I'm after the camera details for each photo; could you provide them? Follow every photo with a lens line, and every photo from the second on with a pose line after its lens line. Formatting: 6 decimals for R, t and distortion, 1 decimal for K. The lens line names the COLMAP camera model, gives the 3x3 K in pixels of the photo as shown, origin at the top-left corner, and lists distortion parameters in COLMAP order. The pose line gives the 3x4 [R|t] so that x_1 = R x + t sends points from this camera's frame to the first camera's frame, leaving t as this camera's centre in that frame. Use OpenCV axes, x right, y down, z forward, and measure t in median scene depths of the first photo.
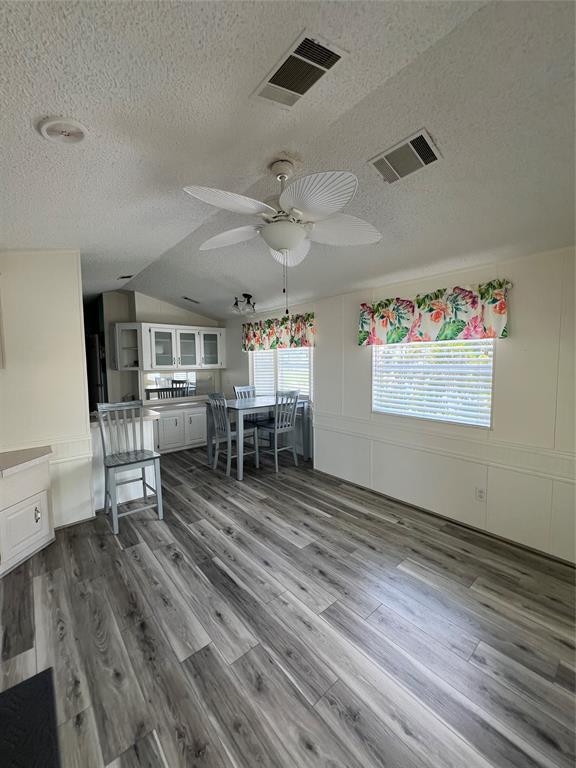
lens RADIAL K [[308.1, 0, 291.2], [0, 308.1, 383.1], [0, 0, 1]] dist [0.001719, 0.008945]
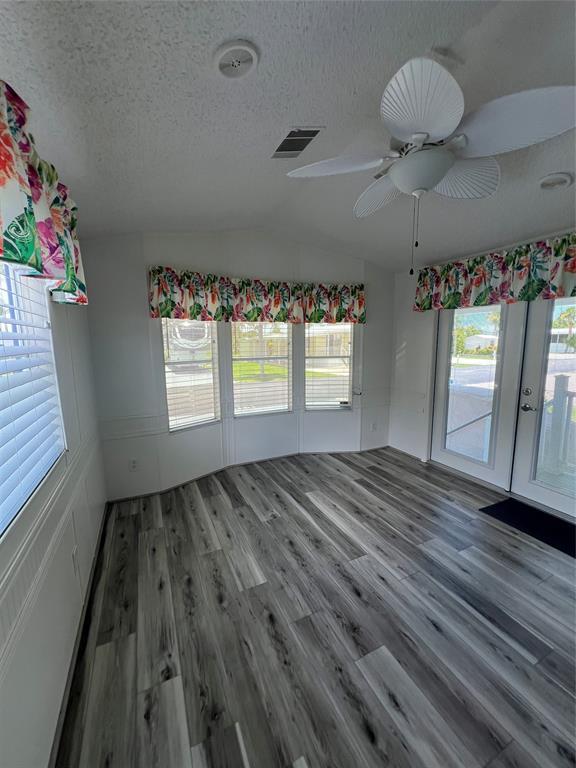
lens RADIAL K [[308.1, 0, 291.2], [0, 308.1, 383.1], [0, 0, 1]] dist [0.001719, 0.008945]
pose [[-0.964058, -0.019784, 0.264953, 0.062656], [0.036347, 0.978028, 0.205280, -0.108993], [-0.263192, 0.207532, -0.942157, 1.690352]]
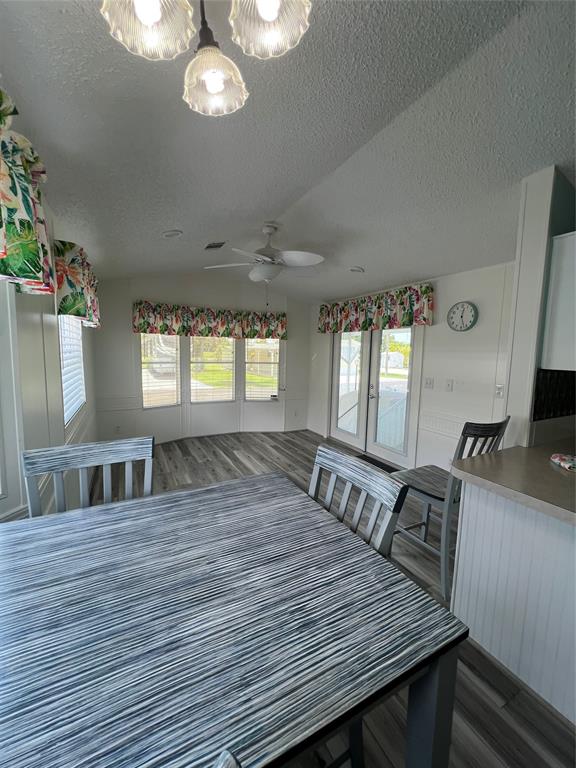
lens RADIAL K [[305.9, 0, 289.0], [0, 305.9, 383.3], [0, 0, 1]] dist [0.000127, 0.000057]
pose [[-0.973758, -0.035537, 0.224793, -0.447954], [0.003968, 0.984933, 0.172893, -0.147176], [-0.227550, 0.169248, -0.958945, 2.283078]]
